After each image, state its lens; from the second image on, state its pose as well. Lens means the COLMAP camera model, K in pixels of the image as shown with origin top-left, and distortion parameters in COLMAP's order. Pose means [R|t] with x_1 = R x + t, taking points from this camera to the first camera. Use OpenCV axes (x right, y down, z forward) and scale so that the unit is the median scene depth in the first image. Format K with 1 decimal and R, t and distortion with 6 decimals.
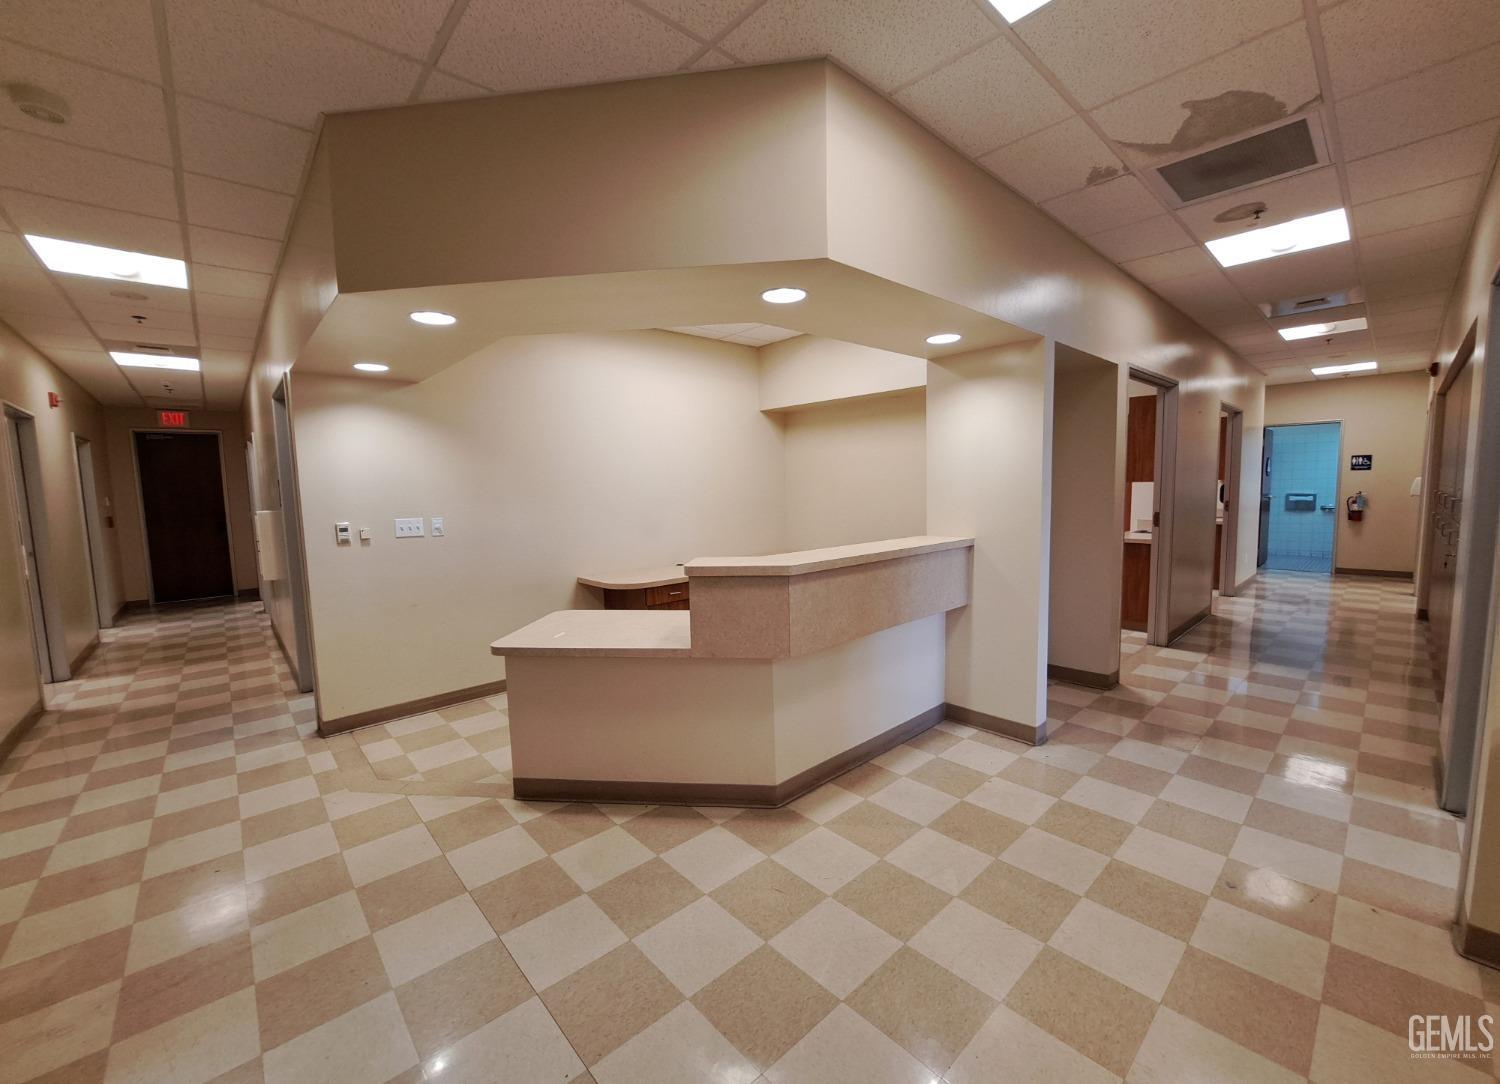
lens RADIAL K [[595.6, 0, 745.6], [0, 595.6, 538.7], [0, 0, 1]] dist [-0.017425, -0.000611]
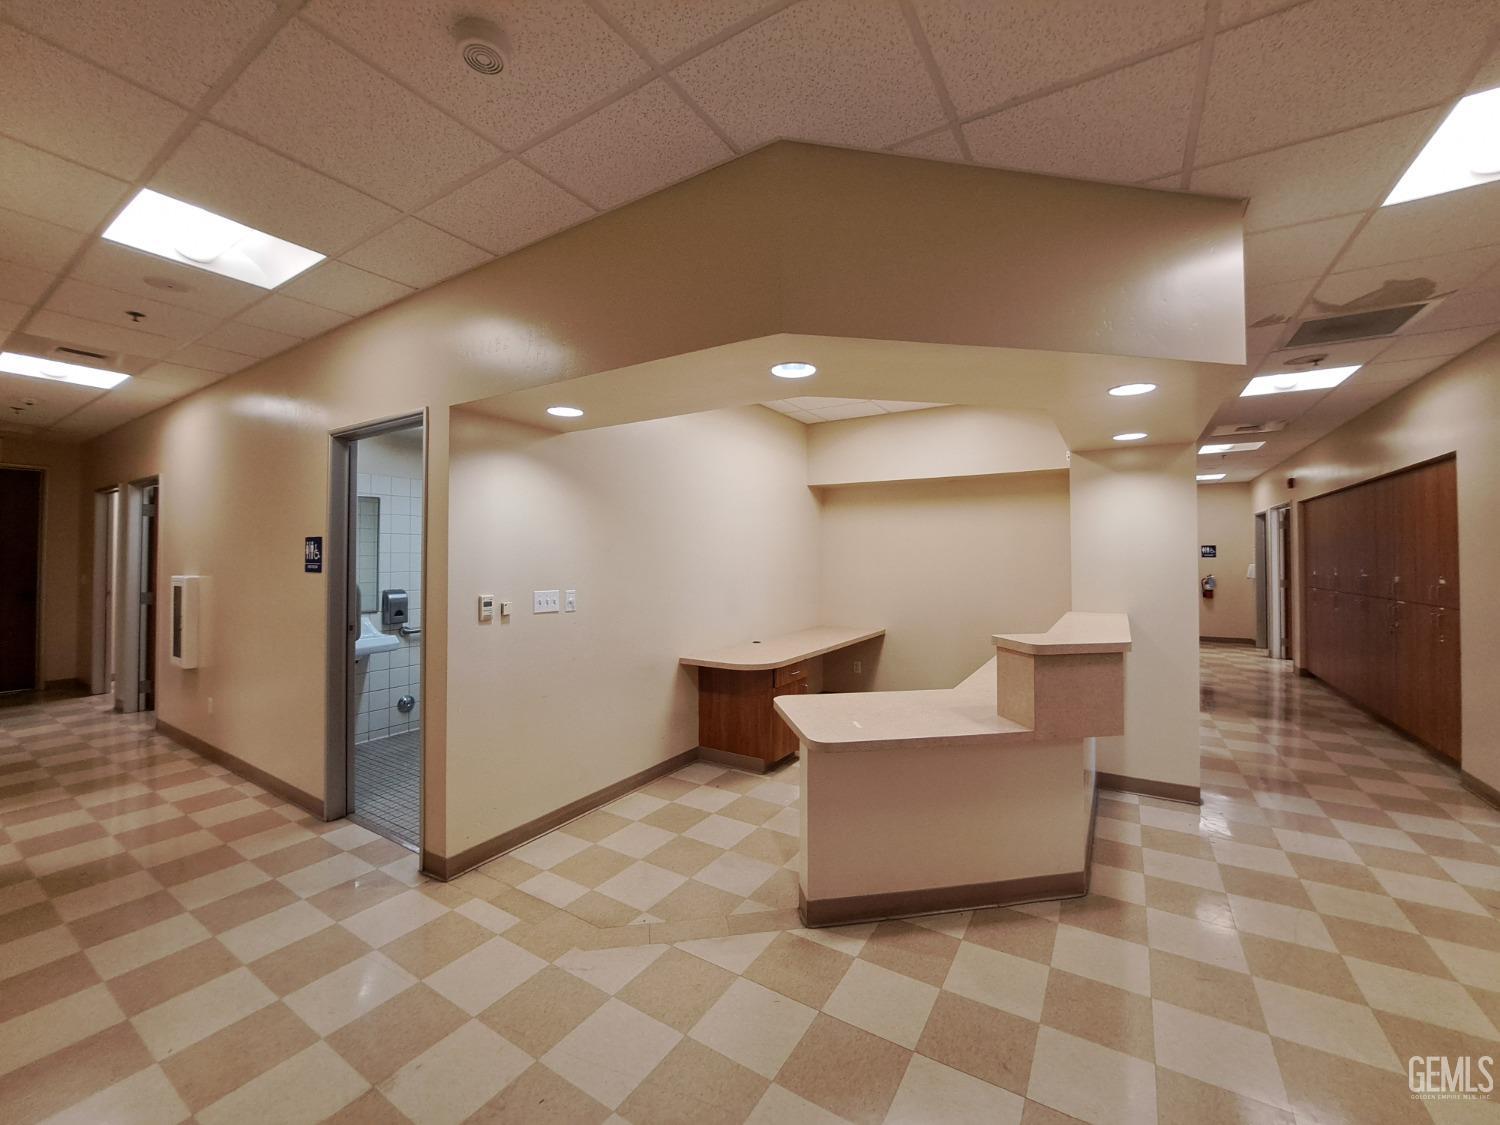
lens RADIAL K [[597.1, 0, 742.6], [0, 597.1, 539.7], [0, 0, 1]] dist [-0.018292, -0.000730]
pose [[0.961507, 0.033729, 0.272703, -0.621888], [-0.000855, 0.992800, -0.119781, -0.005320], [-0.274780, 0.114937, 0.954613, 0.136916]]
